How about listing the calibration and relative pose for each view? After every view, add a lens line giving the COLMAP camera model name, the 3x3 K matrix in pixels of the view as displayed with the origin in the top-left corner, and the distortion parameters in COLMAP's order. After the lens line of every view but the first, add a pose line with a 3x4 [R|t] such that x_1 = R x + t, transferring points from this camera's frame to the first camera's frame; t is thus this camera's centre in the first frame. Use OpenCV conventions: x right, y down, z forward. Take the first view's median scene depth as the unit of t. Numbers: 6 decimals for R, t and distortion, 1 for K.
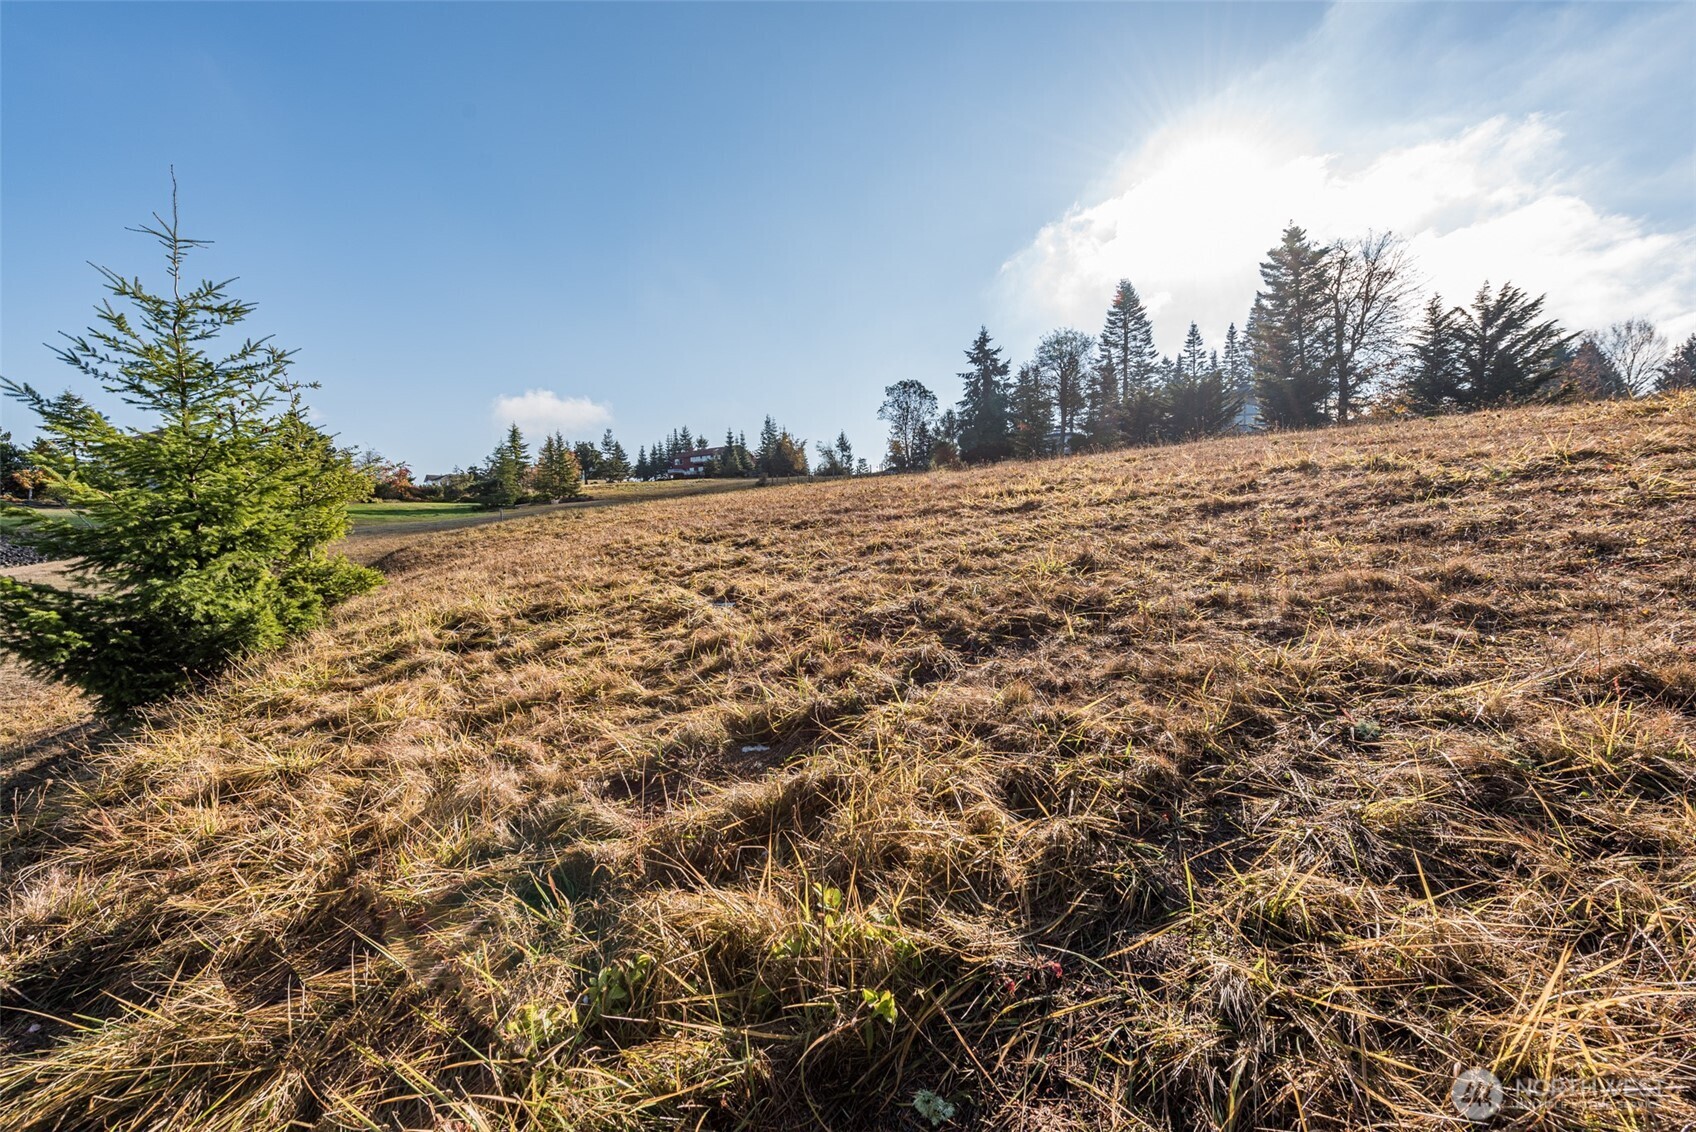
lens RADIAL K [[659.0, 0, 843.6], [0, 659.0, 570.2], [0, 0, 1]] dist [0.019199, -0.006534]
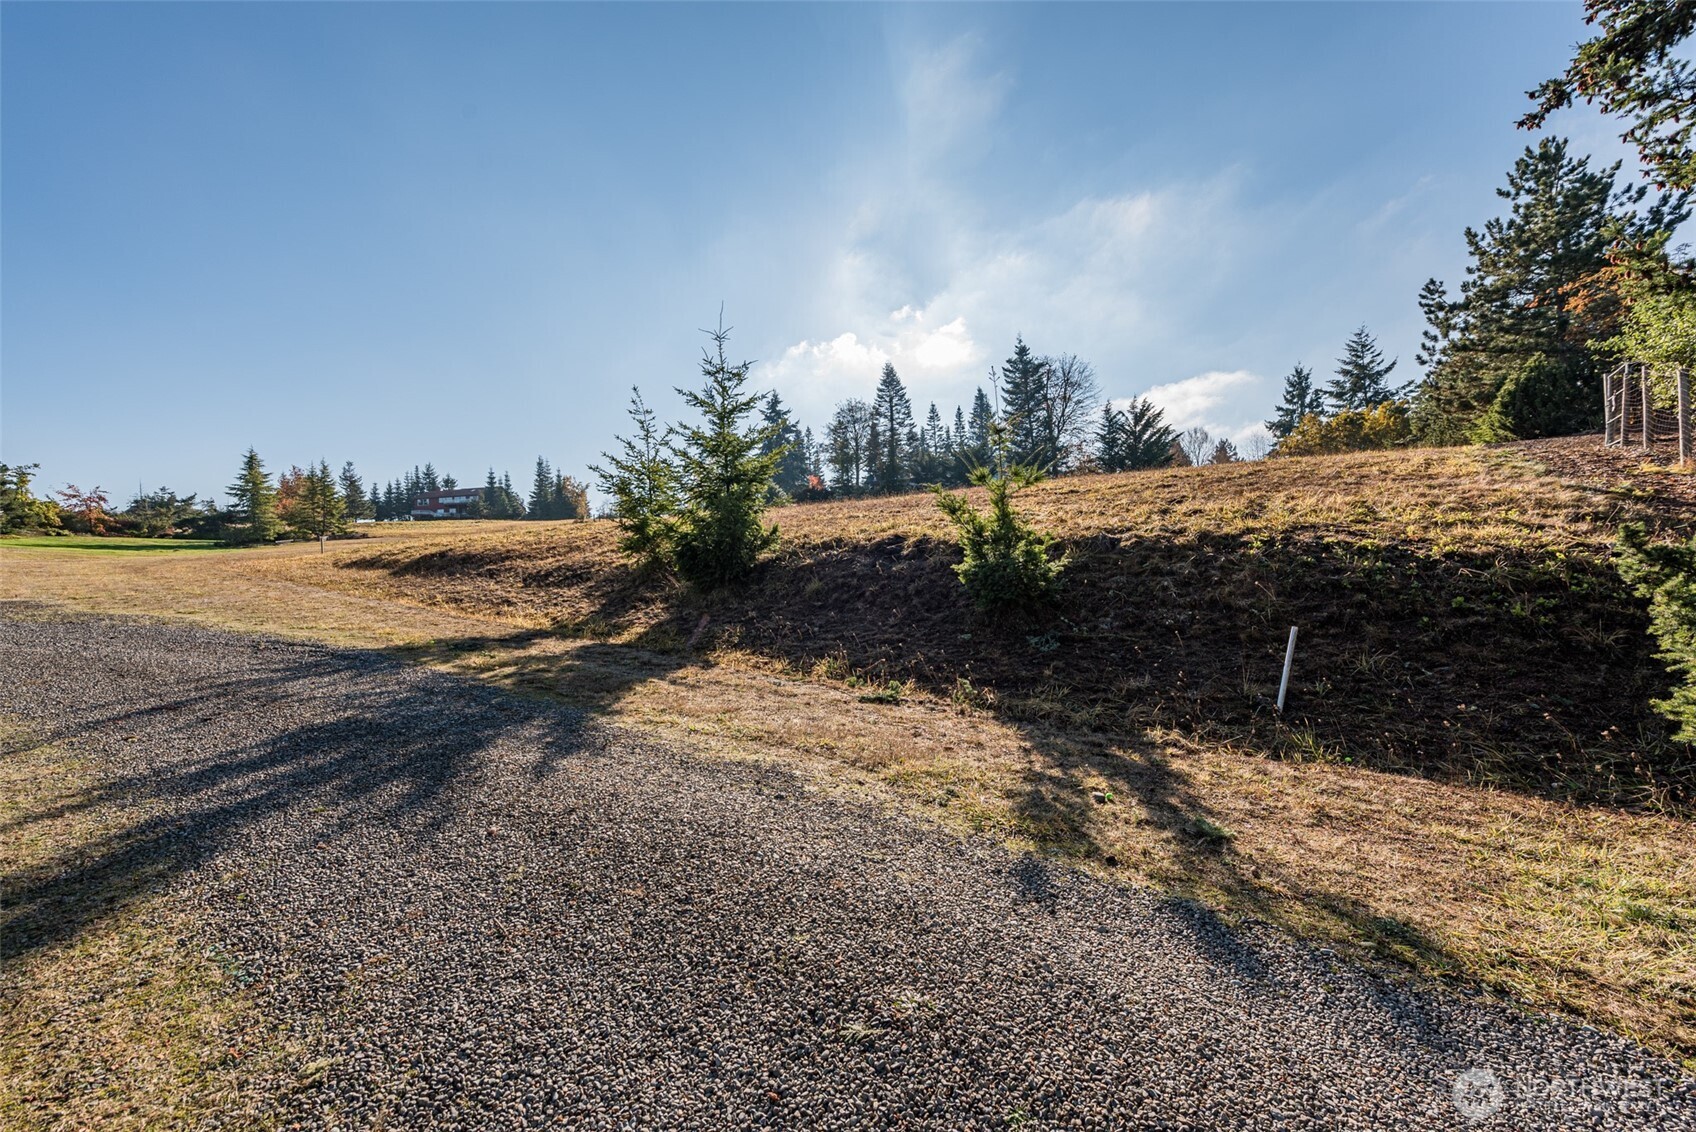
lens RADIAL K [[659.0, 0, 843.6], [0, 659.0, 570.2], [0, 0, 1]] dist [0.019199, -0.006534]
pose [[0.928645, -0.007803, 0.370888, -0.120481], [0.037236, 0.996690, -0.072263, 0.028803], [-0.369096, 0.080917, 0.925862, -0.073135]]
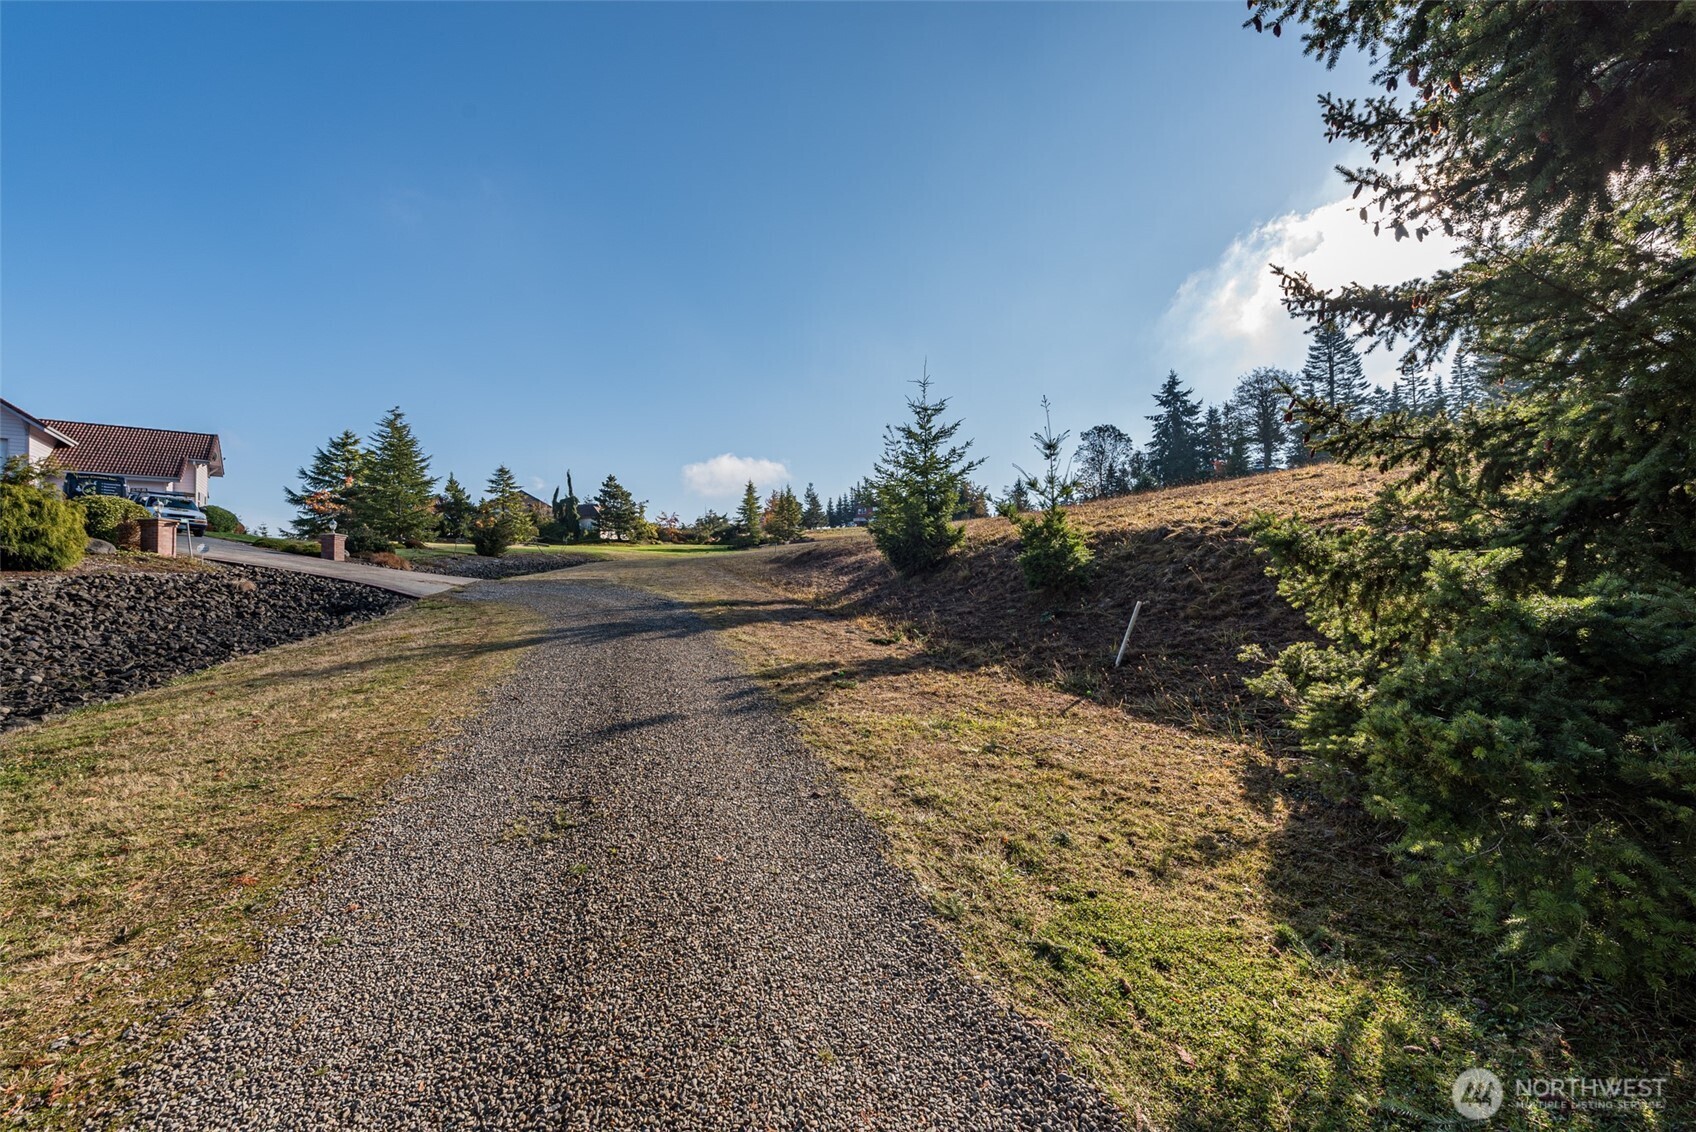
lens RADIAL K [[659.0, 0, 843.6], [0, 659.0, 570.2], [0, 0, 1]] dist [0.019199, -0.006534]
pose [[0.973204, -0.004676, -0.229898, -0.063669], [-0.013148, 0.997026, -0.075934, 0.035199], [0.229569, 0.076922, 0.970248, -0.124204]]
